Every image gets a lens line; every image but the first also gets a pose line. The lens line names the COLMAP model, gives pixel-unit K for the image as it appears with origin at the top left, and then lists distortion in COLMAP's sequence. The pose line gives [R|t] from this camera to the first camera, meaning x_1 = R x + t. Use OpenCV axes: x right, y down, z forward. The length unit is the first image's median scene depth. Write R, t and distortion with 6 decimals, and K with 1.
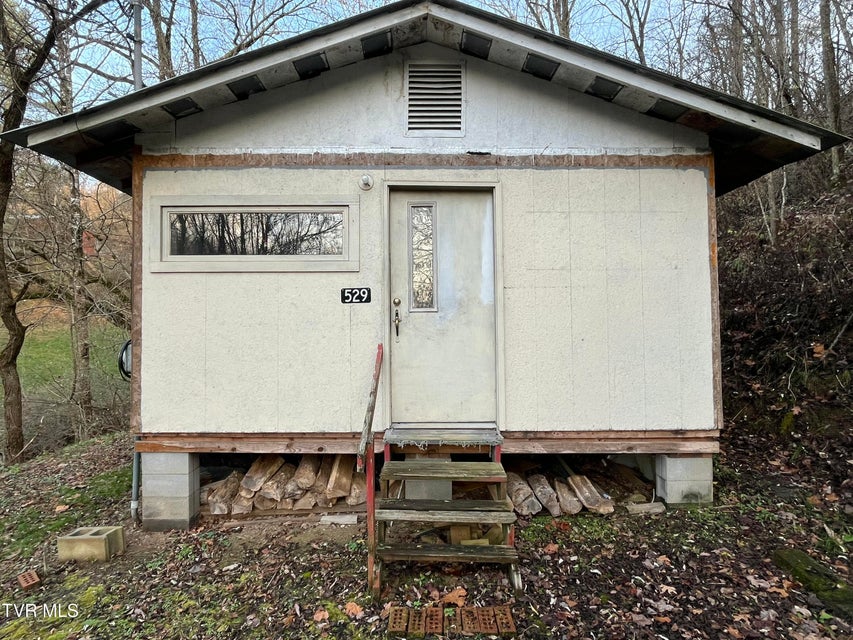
lens RADIAL K [[461.0, 0, 426.5], [0, 461.0, 320.0], [0, 0, 1]] dist [-0.002937, 0.000369]
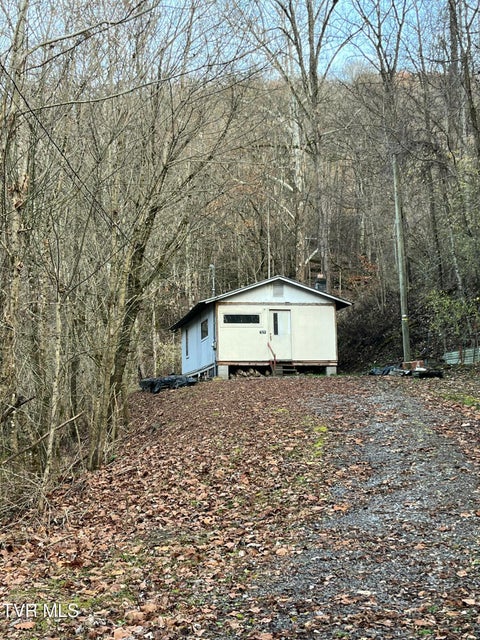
lens RADIAL K [[897.0, 0, 240.0], [0, 897.0, 320.0], [0, 0, 1]] dist [-0.000487, -0.002443]
pose [[0.983581, 0.005979, 0.180366, -2.035568], [0.009079, 0.996546, -0.082545, 0.578414], [-0.180237, 0.082827, 0.980130, -7.966115]]
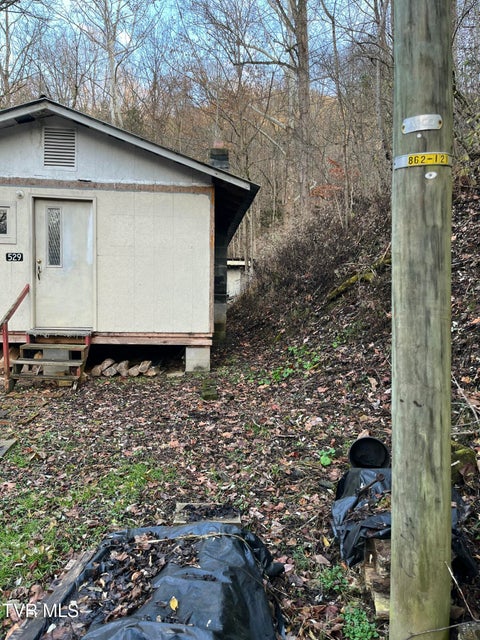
lens RADIAL K [[471.9, 0, 240.0], [0, 471.9, 320.0], [0, 0, 1]] dist [0.070705, -0.086832]
pose [[0.997141, 0.018335, 0.073308, 0.603138], [-0.022982, 0.997745, 0.063063, 0.055994], [-0.071987, -0.064568, 0.995313, -0.964425]]
